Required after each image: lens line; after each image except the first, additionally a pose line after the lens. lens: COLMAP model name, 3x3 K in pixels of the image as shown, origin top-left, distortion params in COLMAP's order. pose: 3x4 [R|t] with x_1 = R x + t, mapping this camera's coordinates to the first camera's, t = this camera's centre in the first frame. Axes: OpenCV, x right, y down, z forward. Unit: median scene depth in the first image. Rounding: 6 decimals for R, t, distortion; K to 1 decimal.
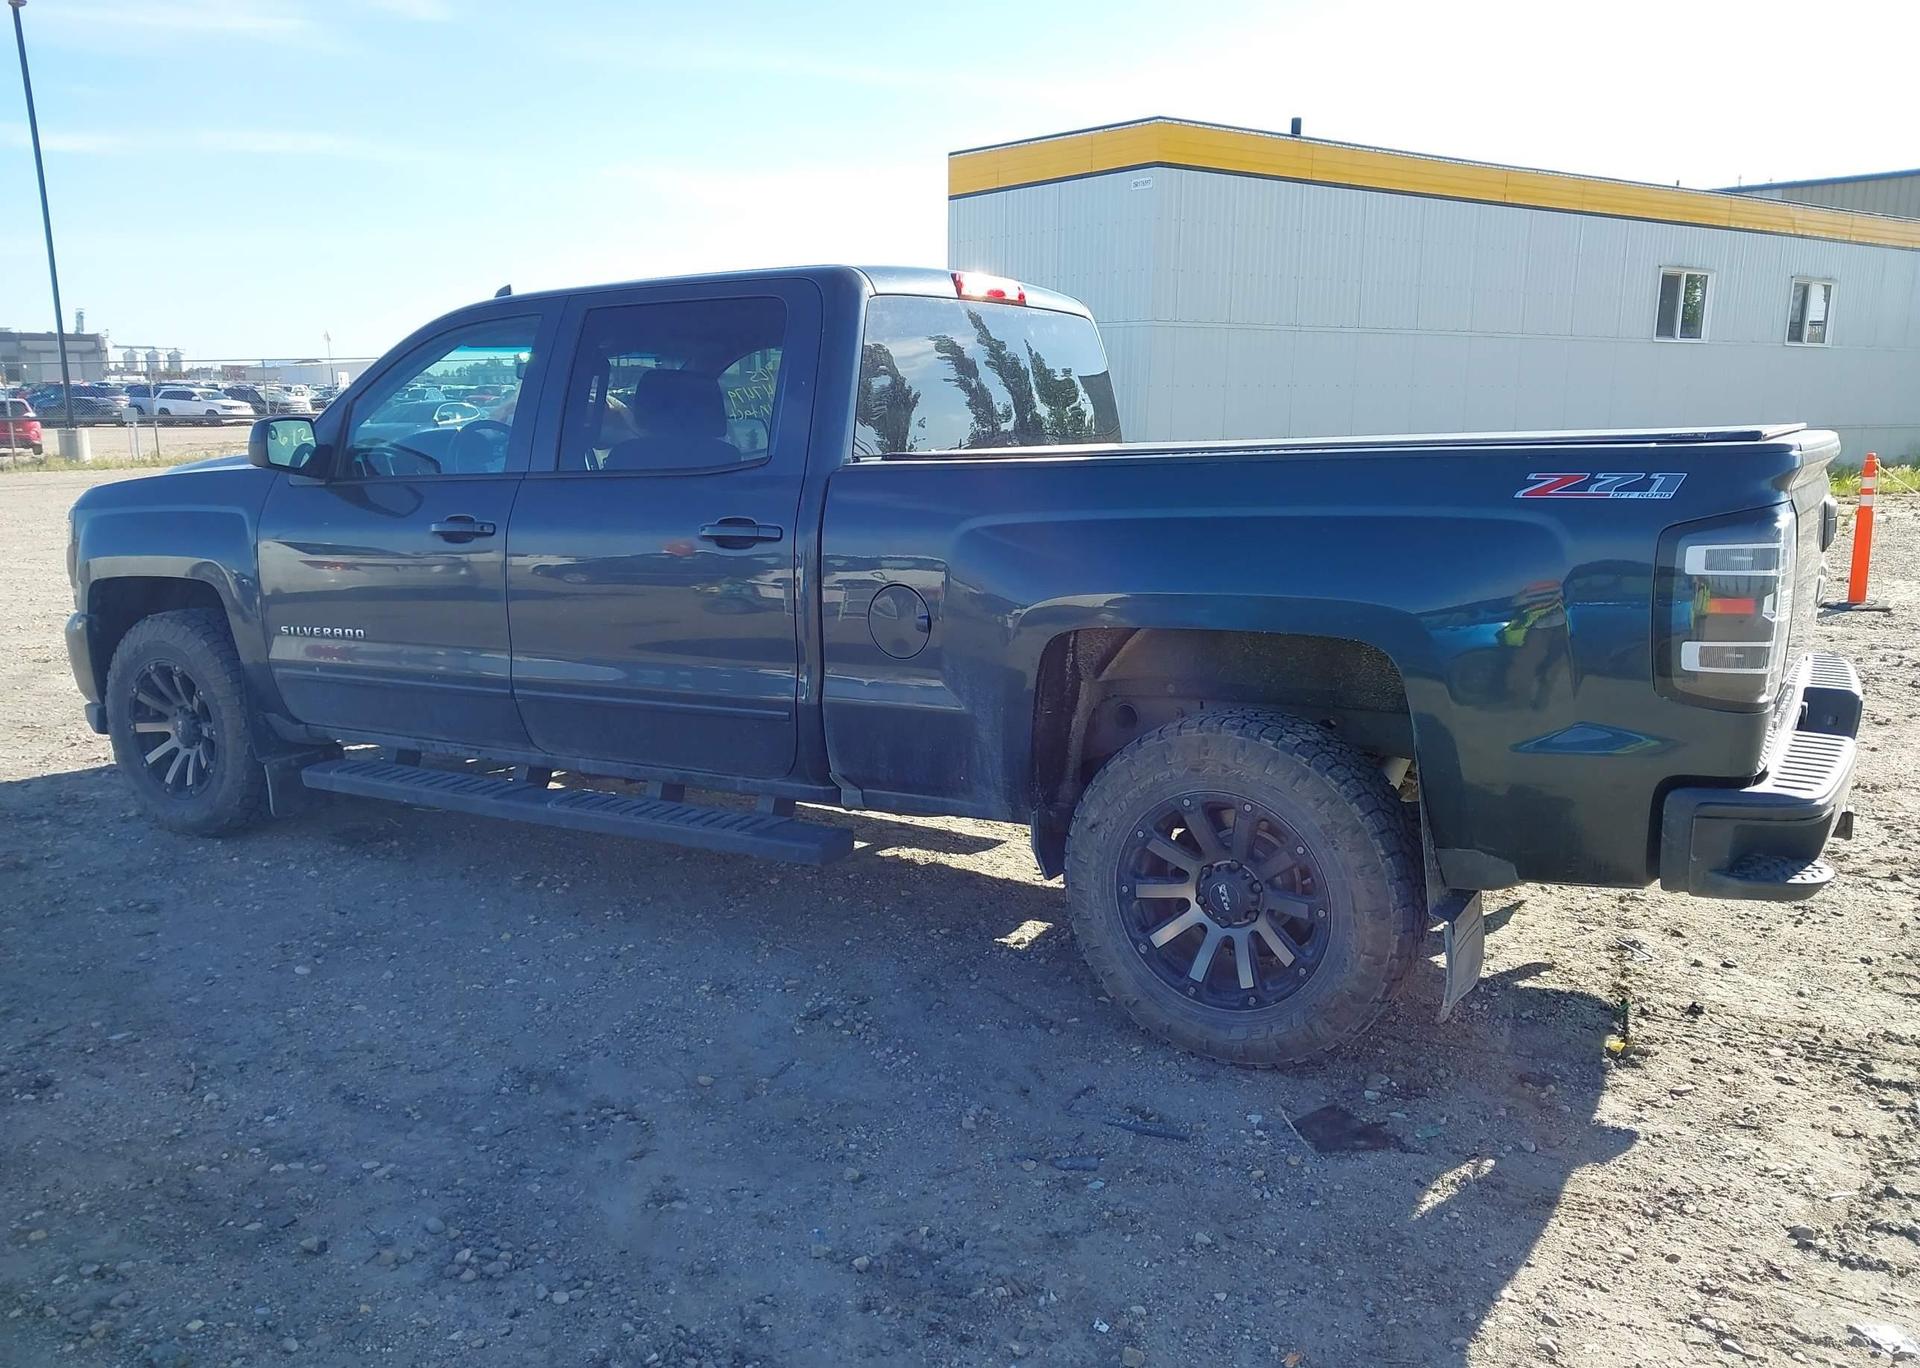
lens RADIAL K [[1530.9, 0, 980.3], [0, 1530.9, 696.7], [0, 0, 1]] dist [0.022940, -0.021508]
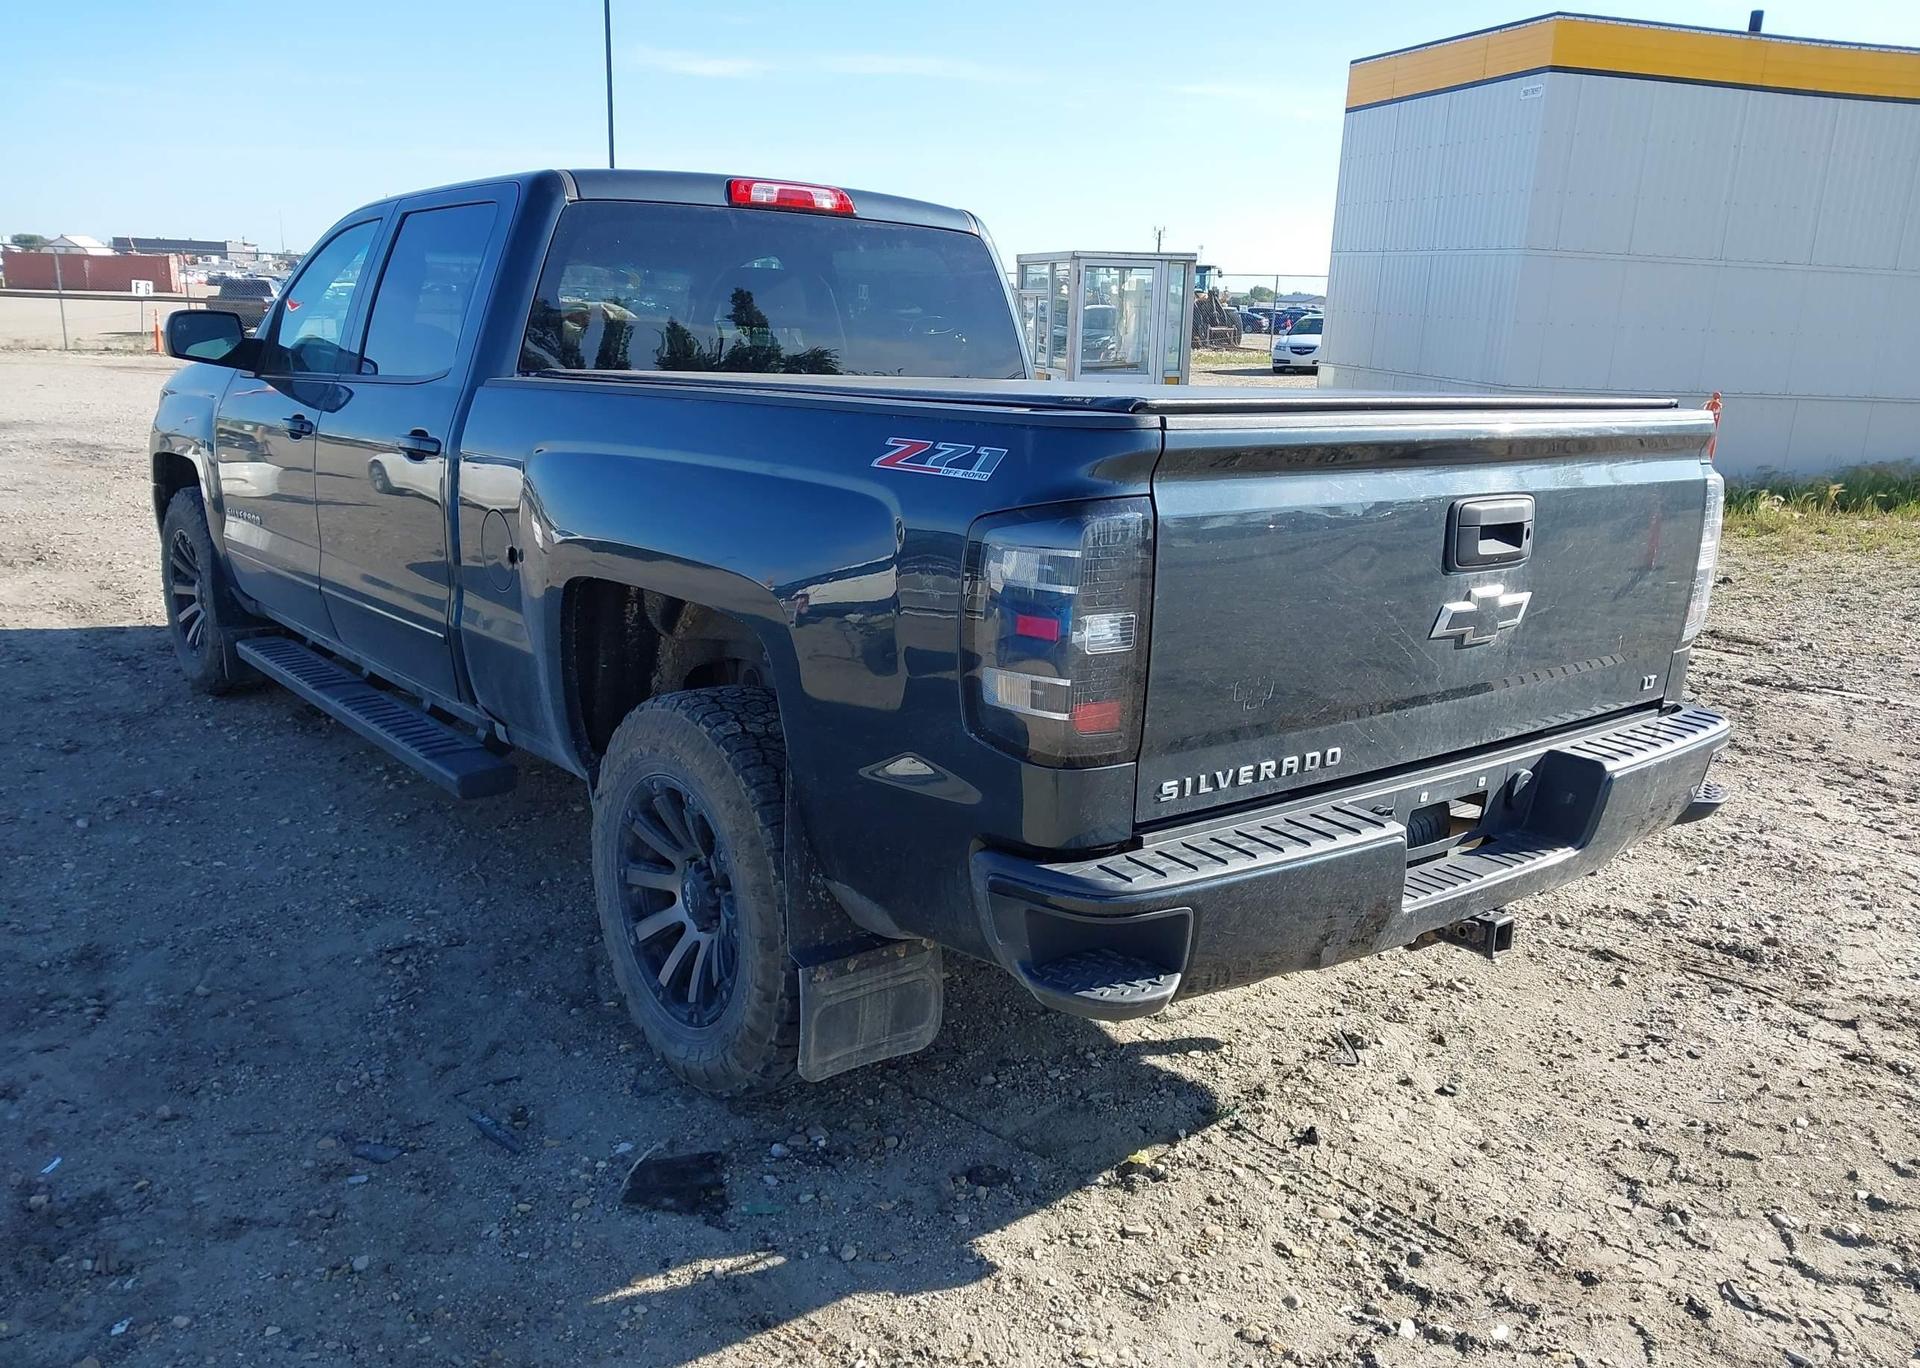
lens RADIAL K [[1530.9, 0, 971.9], [0, 1530.9, 682.0], [0, 0, 1]] dist [0.022940, -0.021508]
pose [[0.934043, 0.118876, -0.336798, 0.584117], [-0.105717, 0.992749, 0.057215, -0.058800], [0.341157, -0.017836, 0.939837, 0.222206]]
